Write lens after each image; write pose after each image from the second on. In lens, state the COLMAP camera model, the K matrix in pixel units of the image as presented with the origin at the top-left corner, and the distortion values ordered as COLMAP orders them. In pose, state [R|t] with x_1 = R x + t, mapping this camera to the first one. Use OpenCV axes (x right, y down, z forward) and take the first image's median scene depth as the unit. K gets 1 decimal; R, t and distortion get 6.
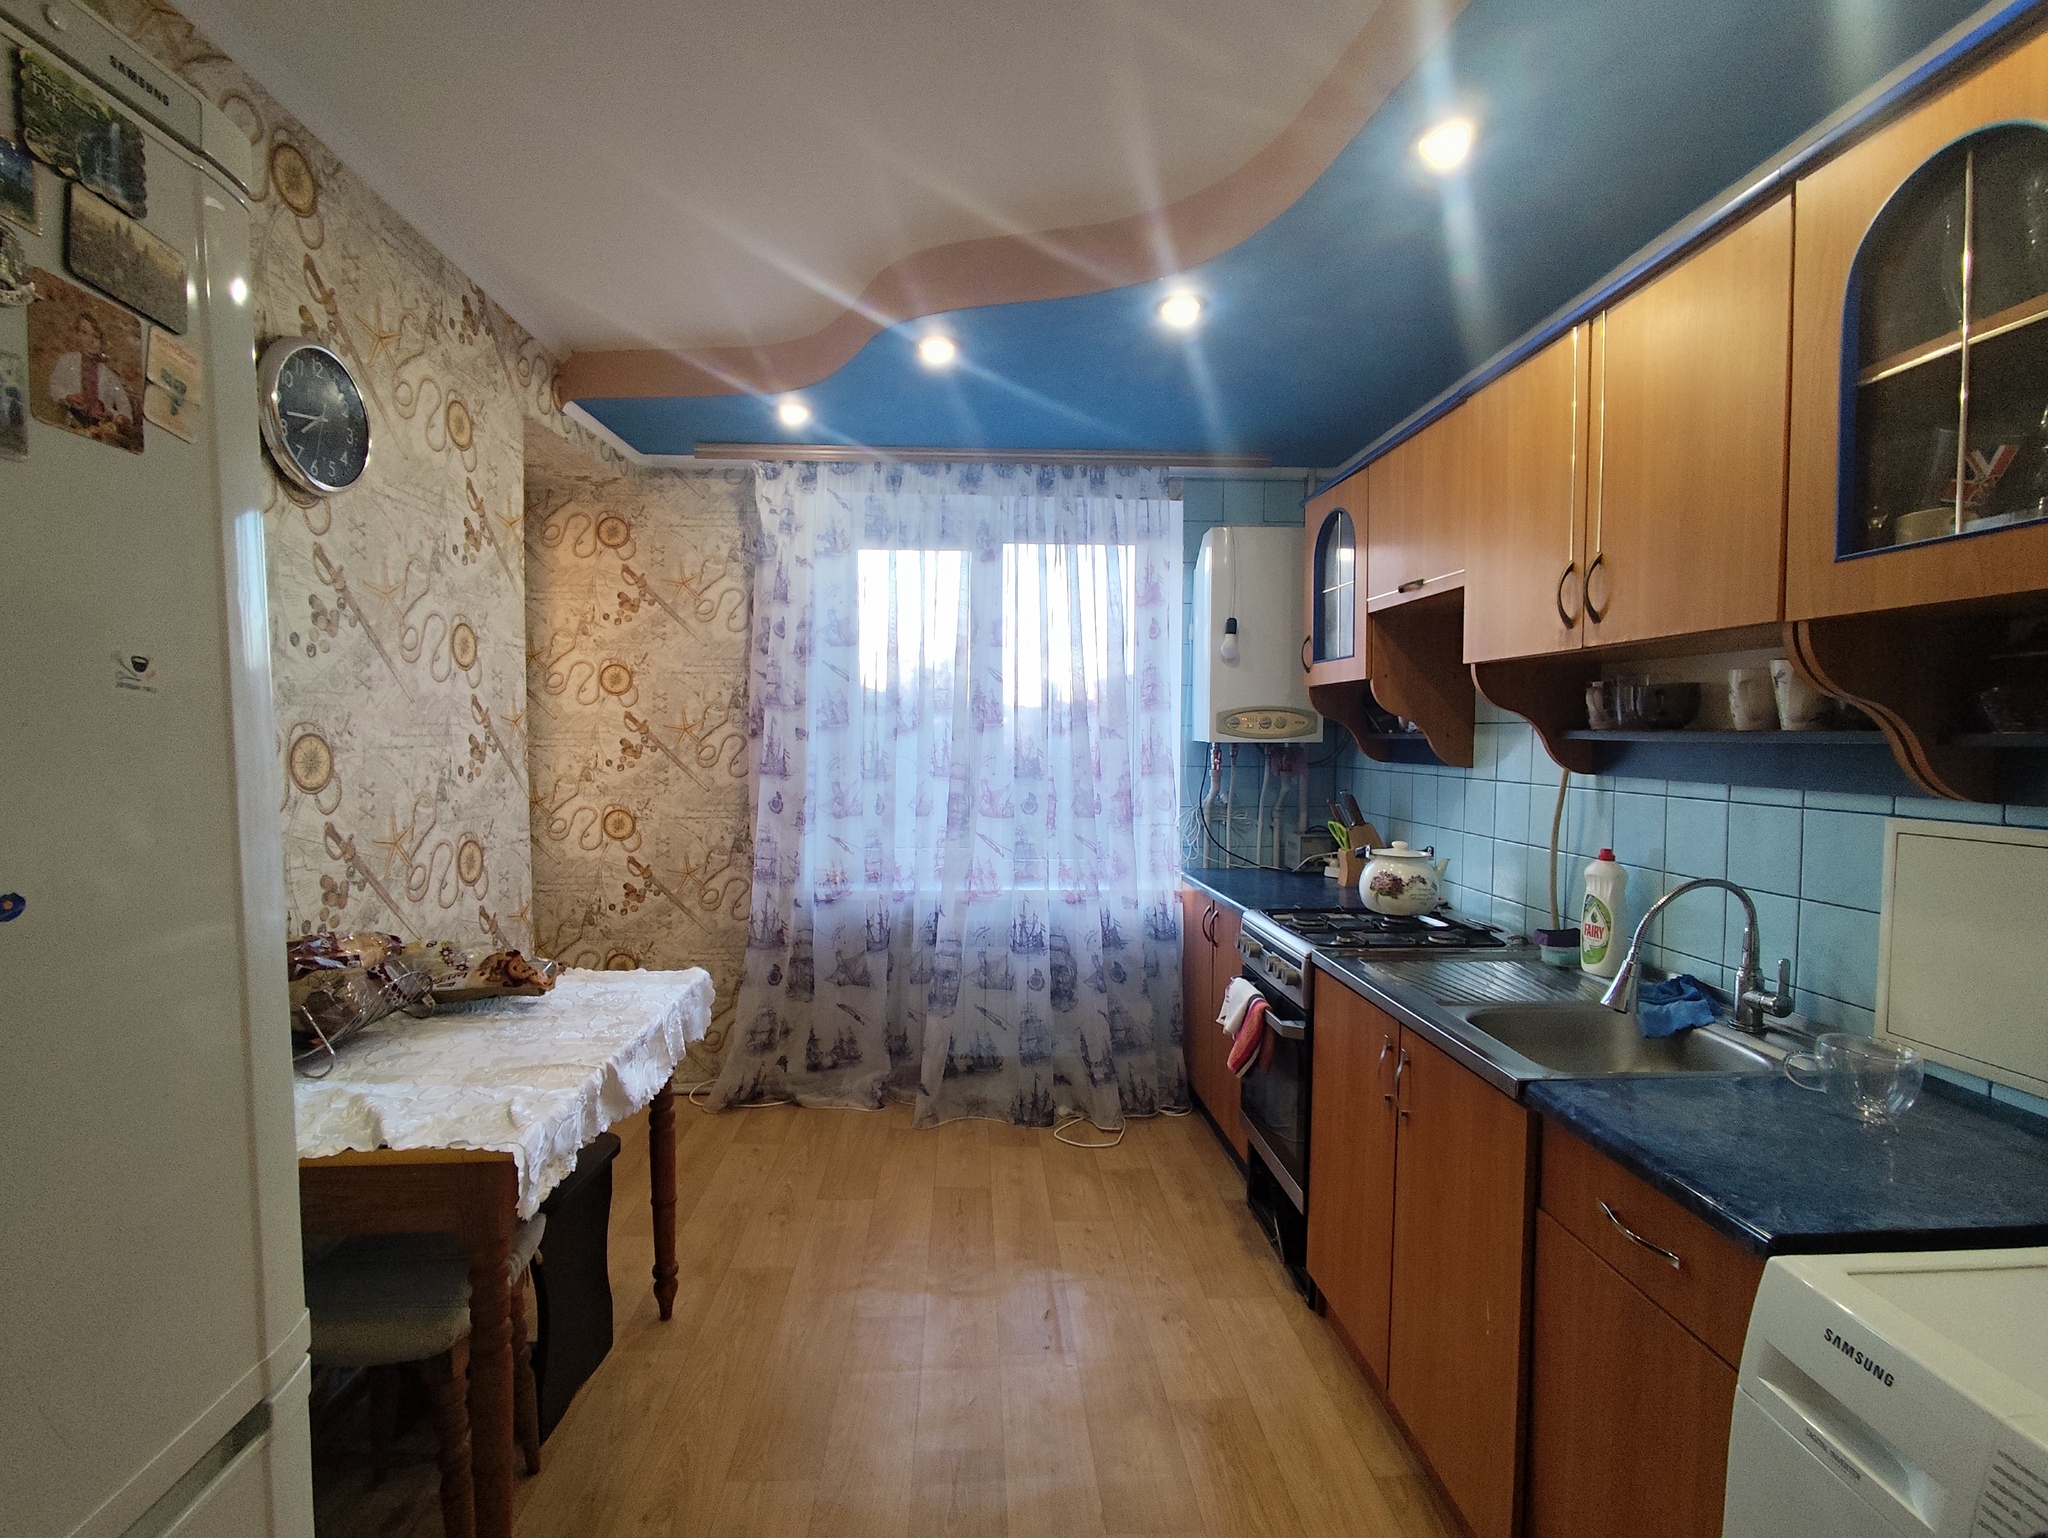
lens RADIAL K [[932.7, 0, 1021.6], [0, 932.7, 771.9], [0, 0, 1]] dist [-0.000239, -0.000010]
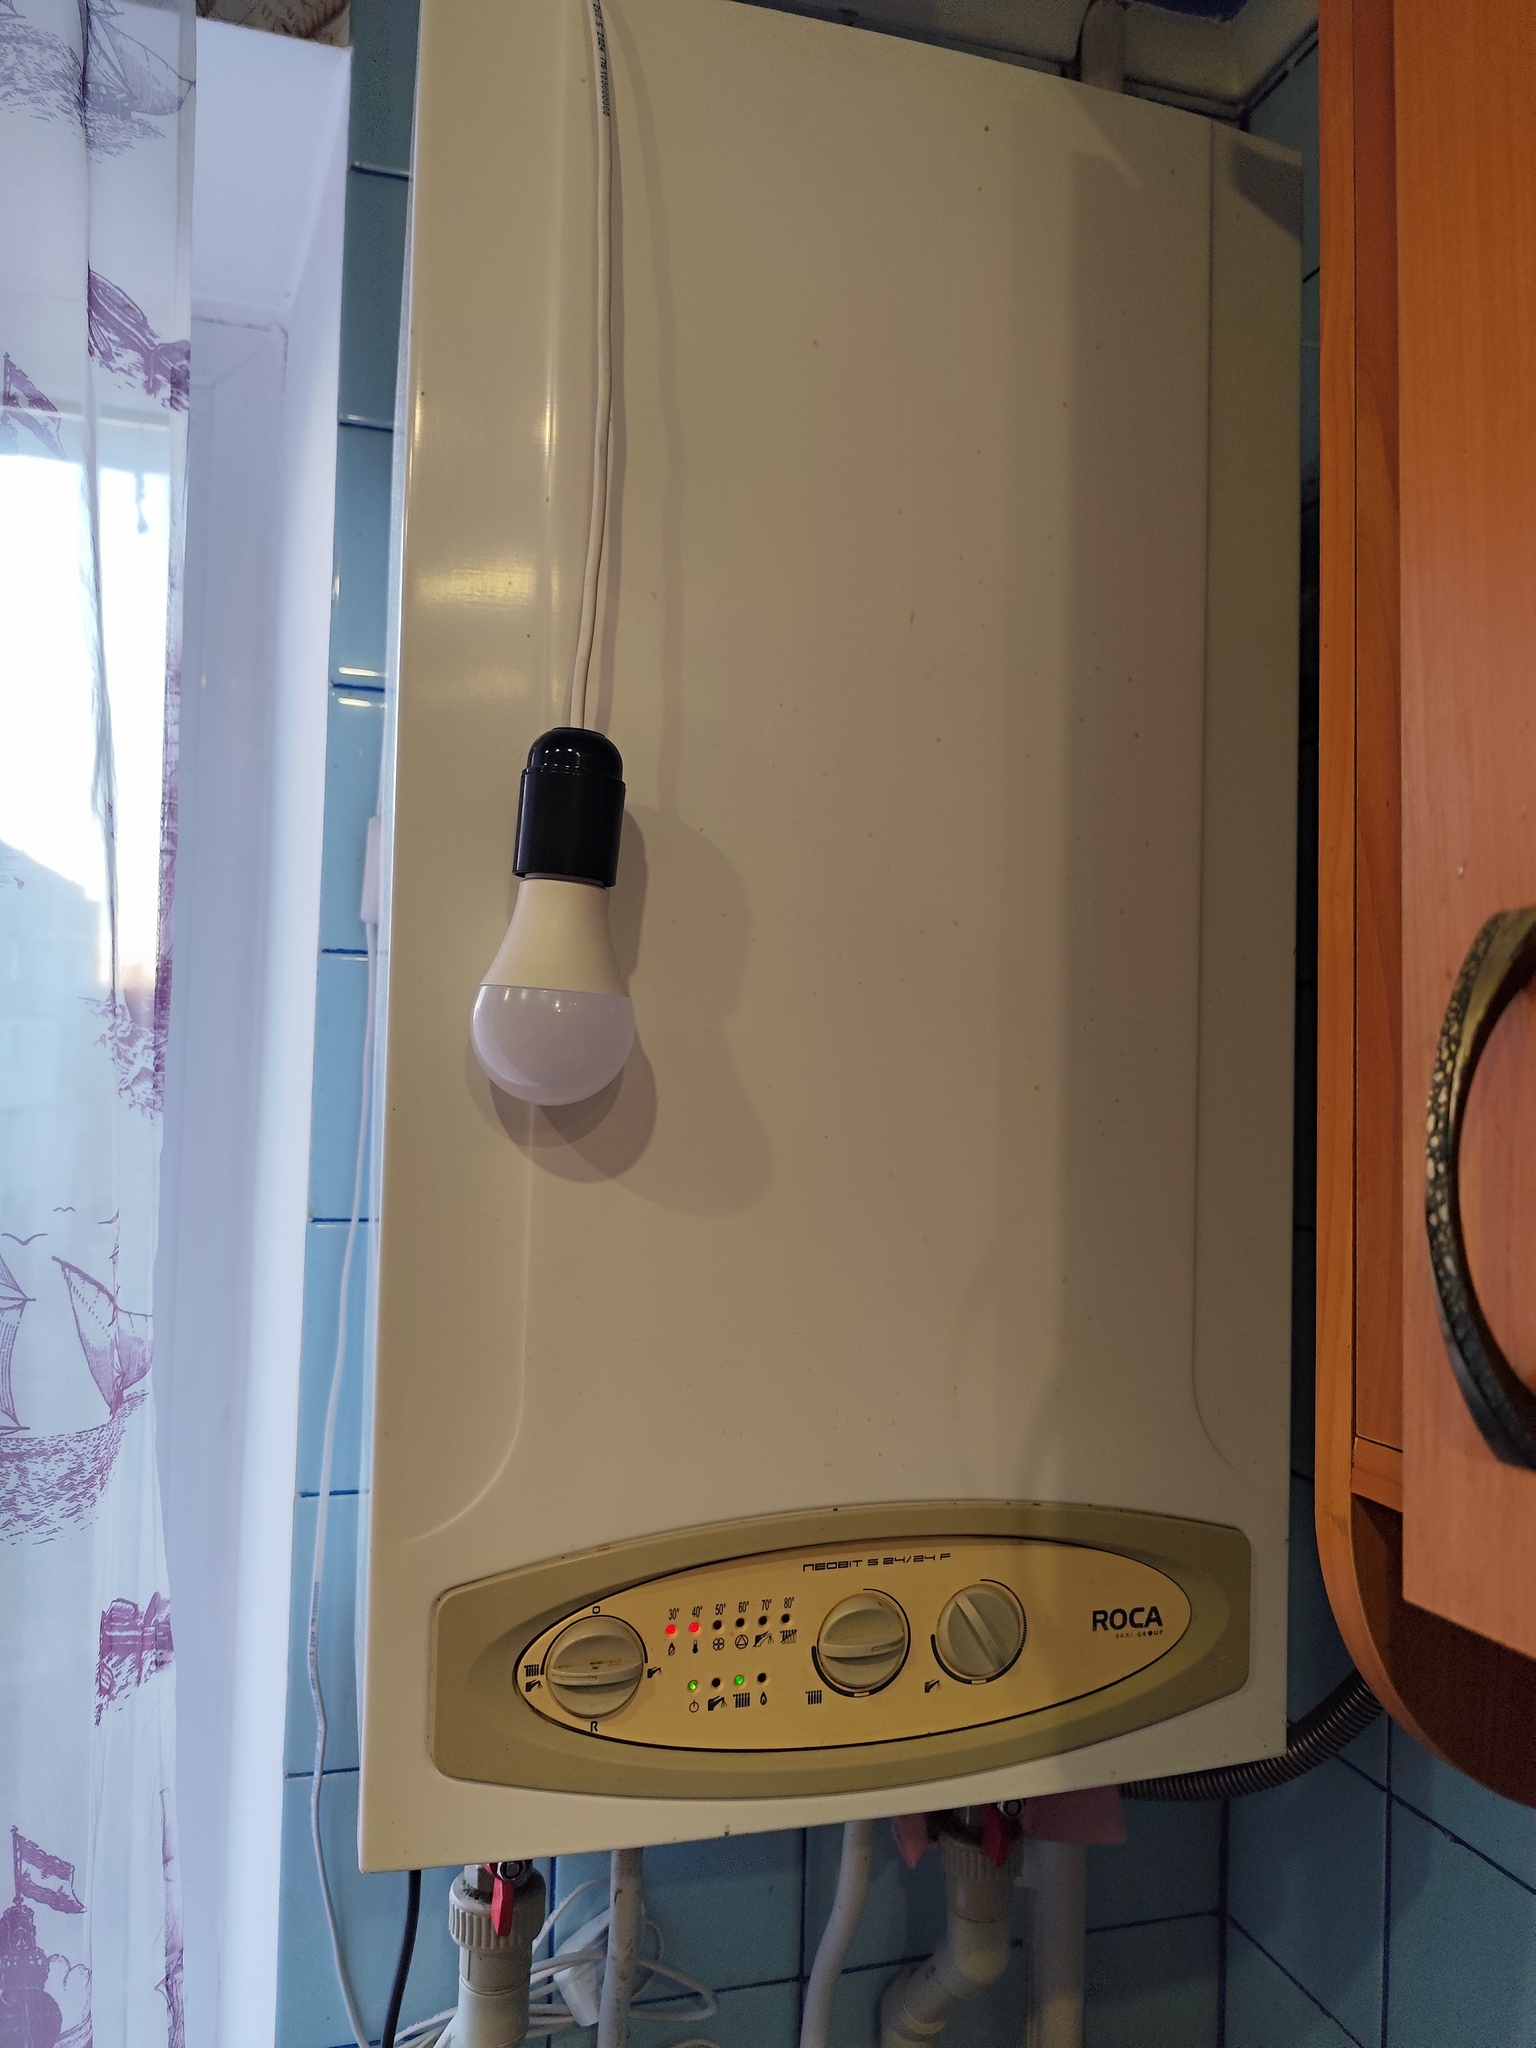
lens RADIAL K [[1405.5, 0, 767.3], [0, 1405.5, 1025.3], [0, 0, 1]] dist [-0.001835, -0.004326]
pose [[0.974598, 0.032872, 0.221537, 0.207754], [-0.013486, 0.995988, -0.088460, -0.115130], [-0.223556, 0.083225, 0.971131, 0.823900]]
